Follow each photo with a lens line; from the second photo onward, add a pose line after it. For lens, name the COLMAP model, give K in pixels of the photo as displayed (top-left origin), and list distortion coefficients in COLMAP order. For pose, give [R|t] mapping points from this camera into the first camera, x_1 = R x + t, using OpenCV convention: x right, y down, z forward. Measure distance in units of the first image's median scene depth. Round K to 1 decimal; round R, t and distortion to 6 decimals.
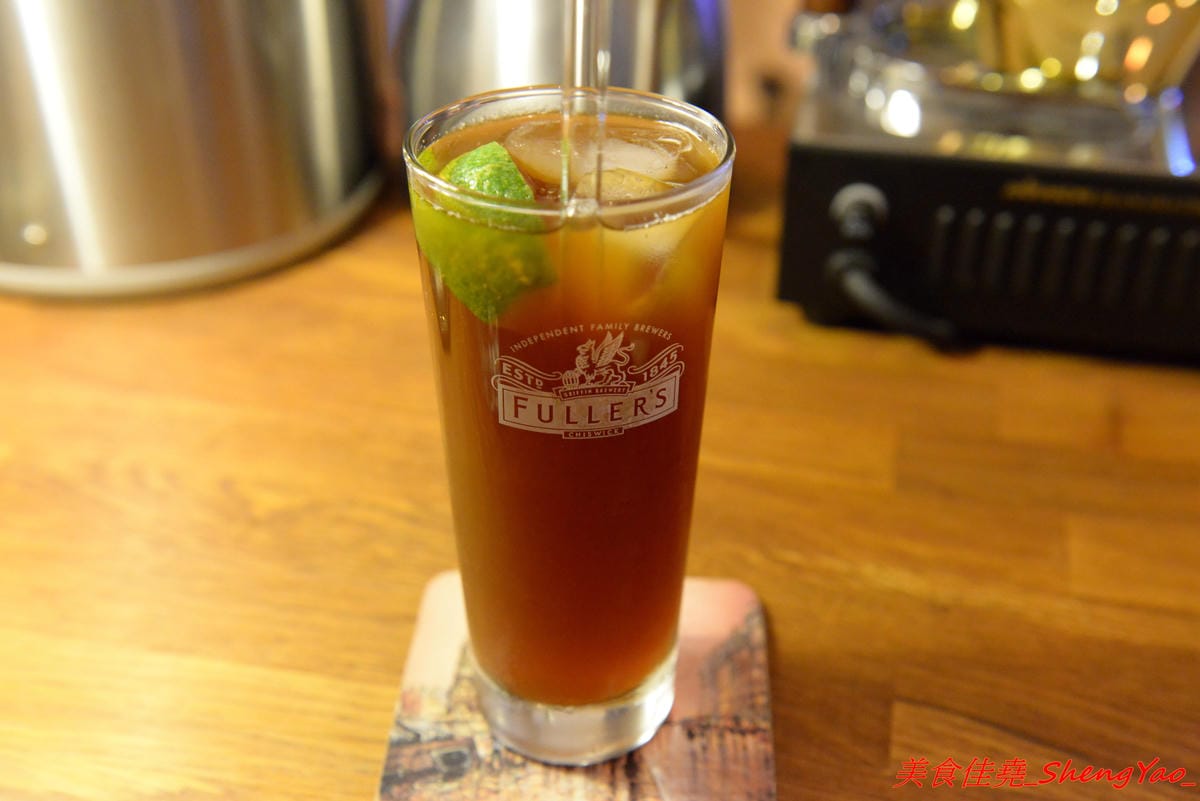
lens RADIAL K [[1528.4, 0, 601.4], [0, 1528.4, 397.3], [0, 0, 1]] dist [0.057705, 0.000000]
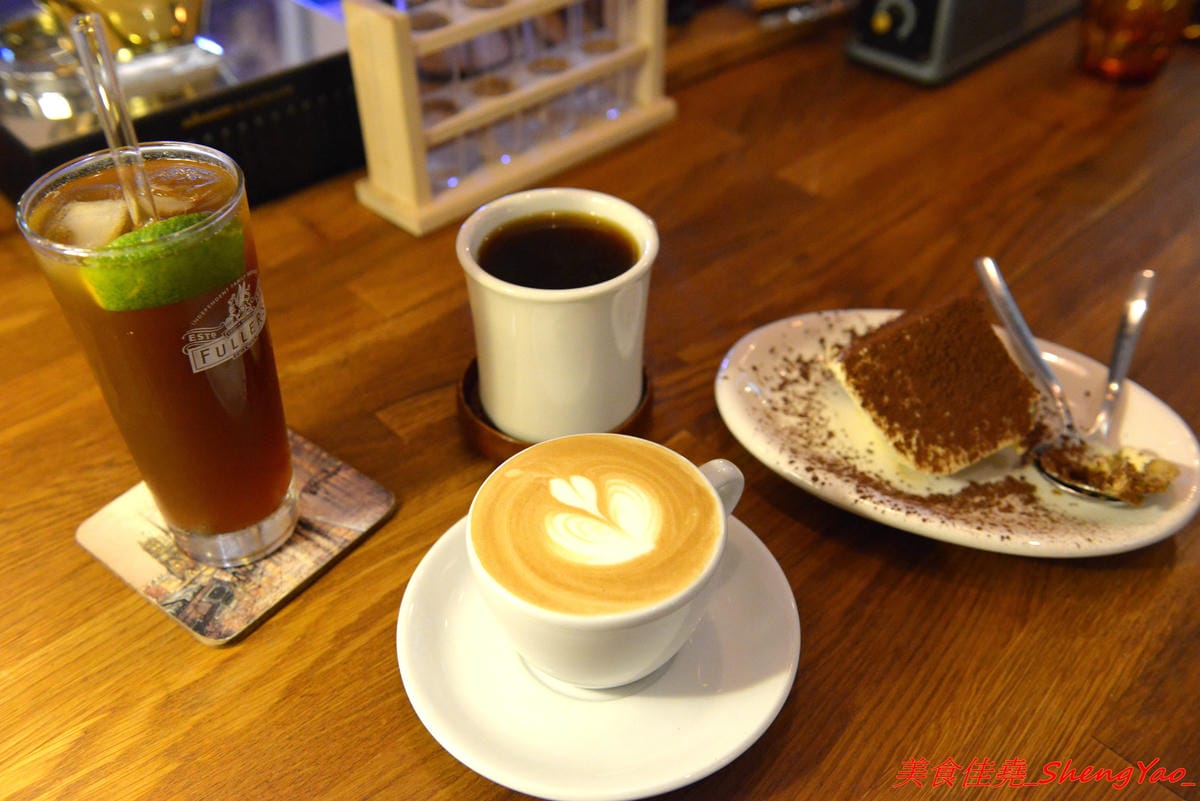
lens RADIAL K [[1214.0, 0, 600.3], [0, 1214.0, 401.0], [0, 0, 1]] dist [0.007576, 0.000000]
pose [[0.548126, -0.537131, 0.641130, -0.565690], [0.433326, 0.838012, 0.331609, -0.166635], [-0.715392, 0.096055, 0.692089, -0.146234]]
